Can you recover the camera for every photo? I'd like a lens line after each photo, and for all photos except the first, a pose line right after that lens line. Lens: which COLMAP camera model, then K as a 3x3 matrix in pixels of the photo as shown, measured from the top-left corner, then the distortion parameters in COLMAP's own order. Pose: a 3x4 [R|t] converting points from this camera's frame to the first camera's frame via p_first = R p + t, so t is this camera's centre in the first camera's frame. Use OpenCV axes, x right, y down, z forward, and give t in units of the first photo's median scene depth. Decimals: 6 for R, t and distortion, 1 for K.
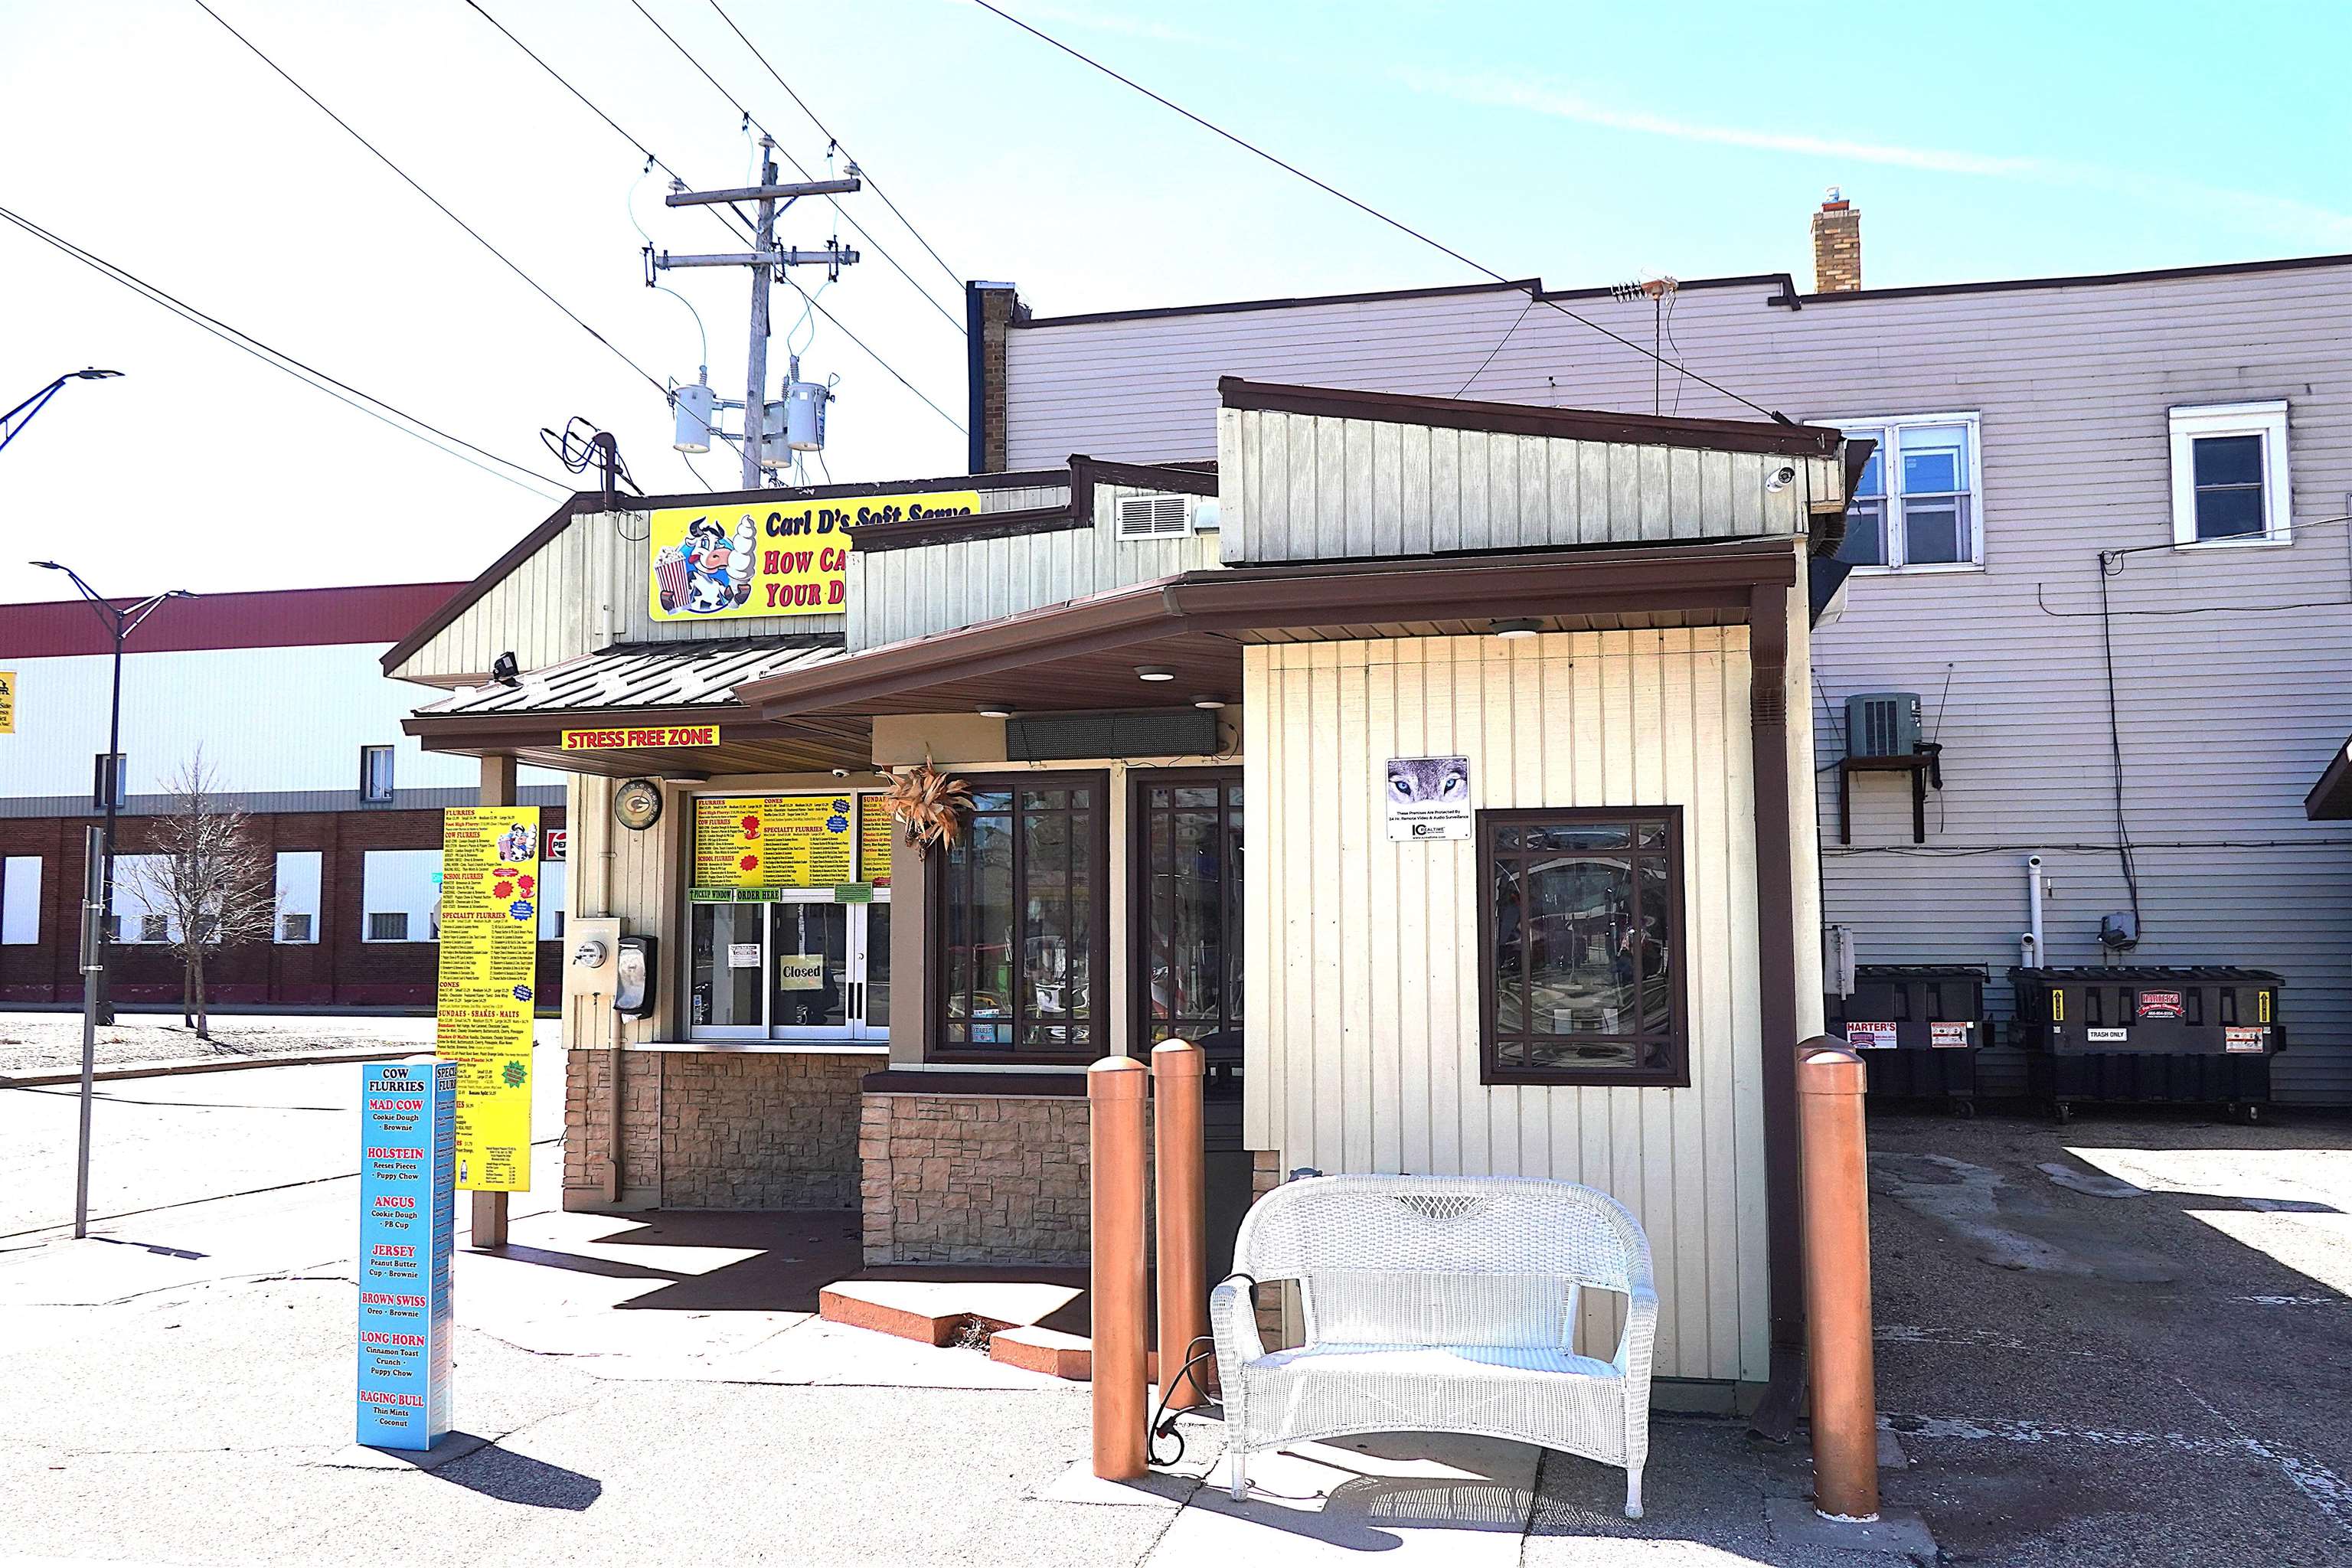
lens RADIAL K [[1953.5, 0, 1179.9], [0, 1953.5, 785.4], [0, 0, 1]] dist [0.004743, -0.007779]
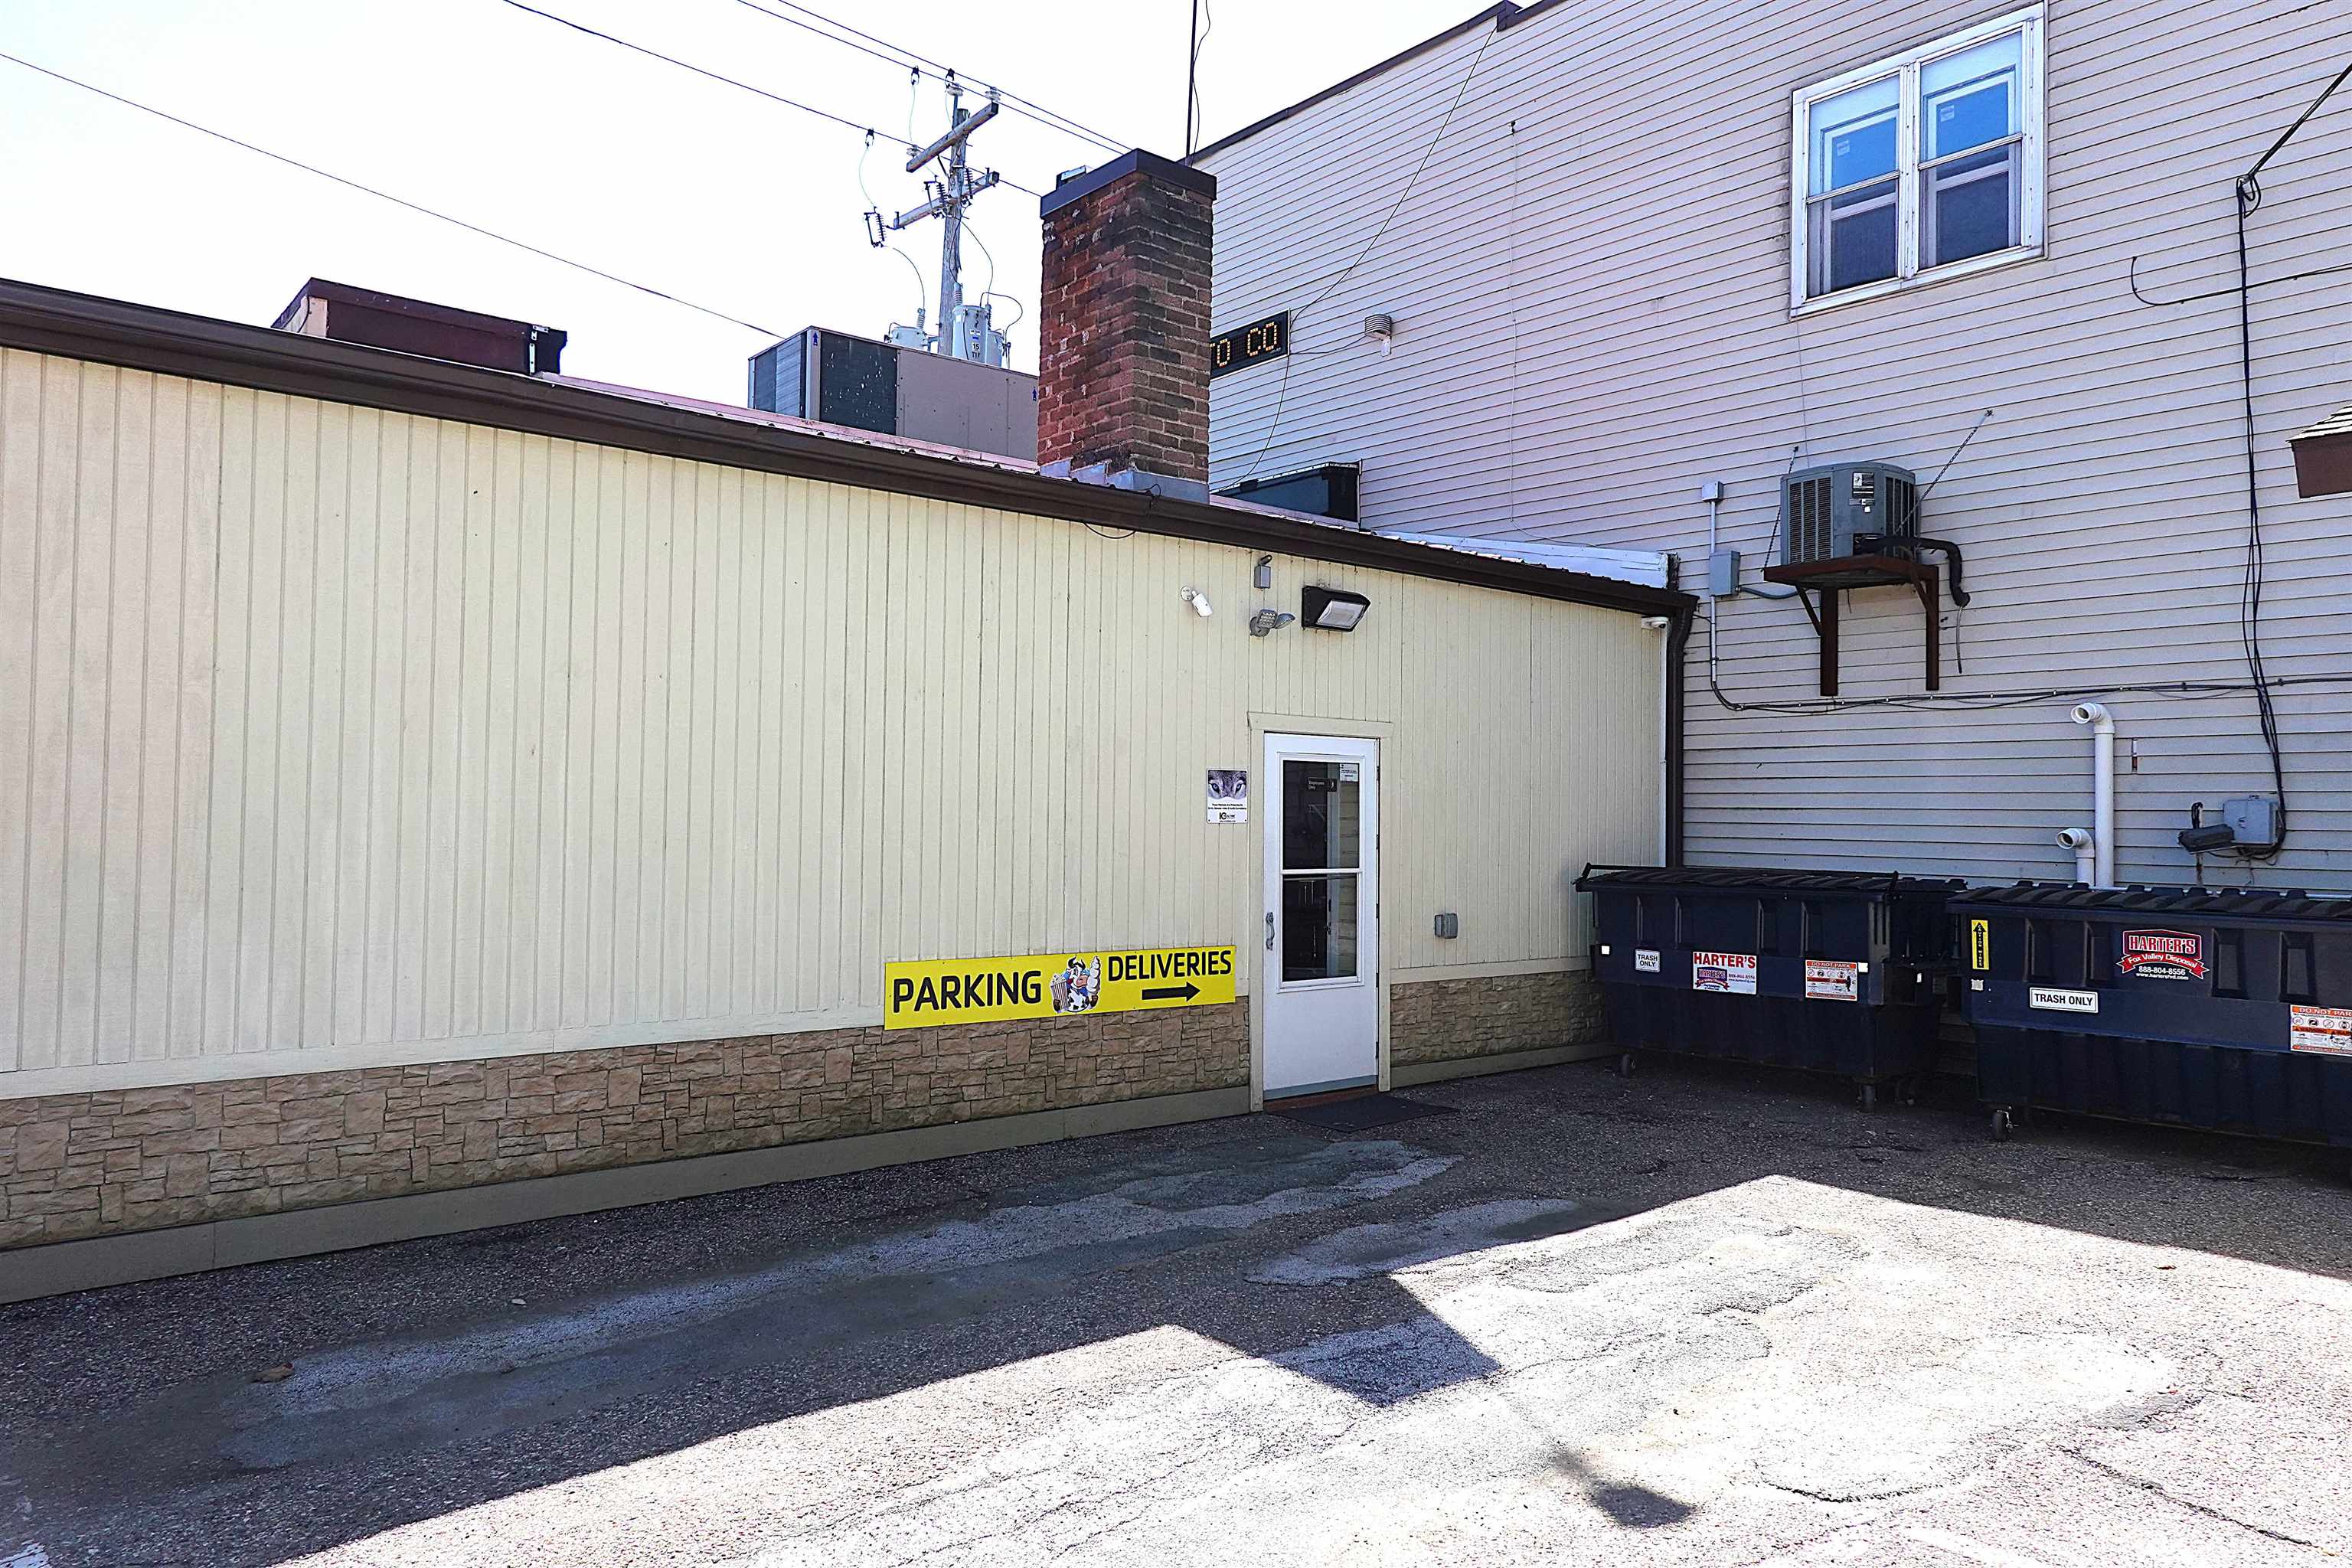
lens RADIAL K [[1564.7, 0, 1165.5], [0, 1564.7, 777.5], [0, 0, 1]] dist [-0.002596, 0.003852]
pose [[0.798597, -0.001252, -0.601865, 0.543528], [0.031061, 0.998751, 0.039137, 0.033443], [0.601064, -0.049949, 0.797638, 0.464183]]
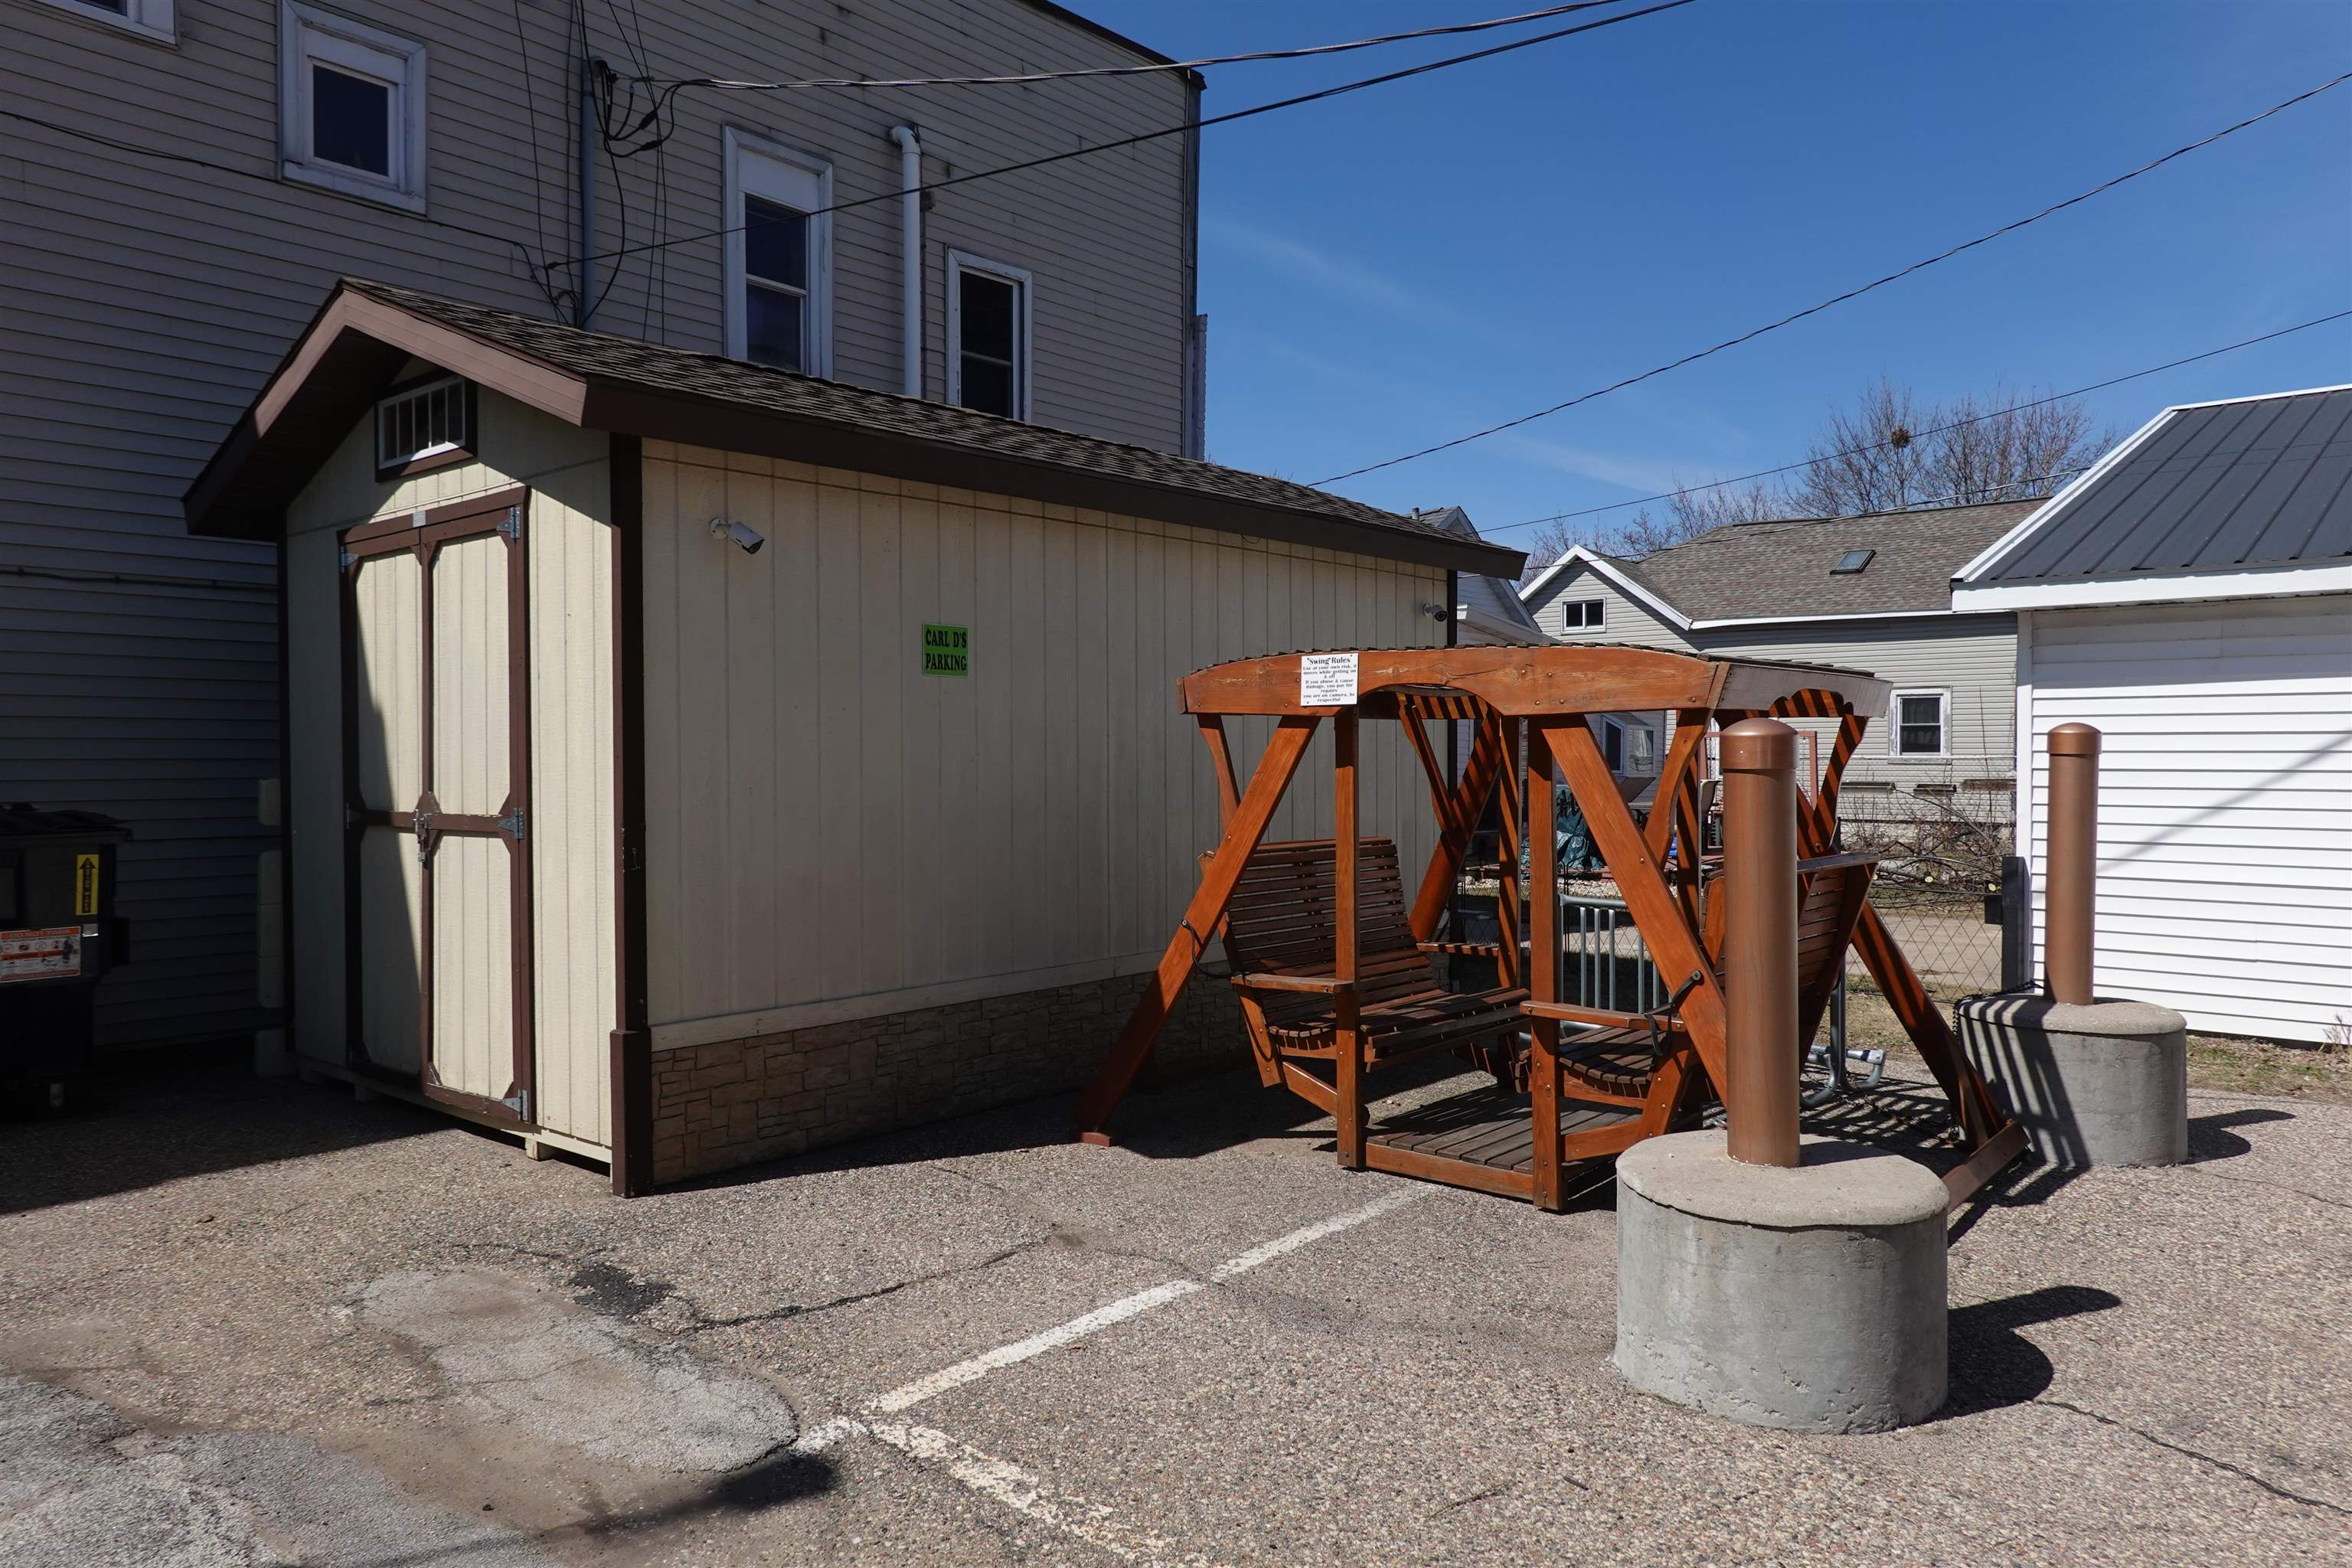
lens RADIAL K [[1569.8, 0, 1168.5], [0, 1569.8, 776.6], [0, 0, 1]] dist [0.007884, 0.000214]
pose [[0.459246, -0.009184, 0.888262, 0.319788], [-0.067751, 0.996672, 0.045334, 0.047913], [-0.885722, -0.081000, 0.457095, 0.565283]]
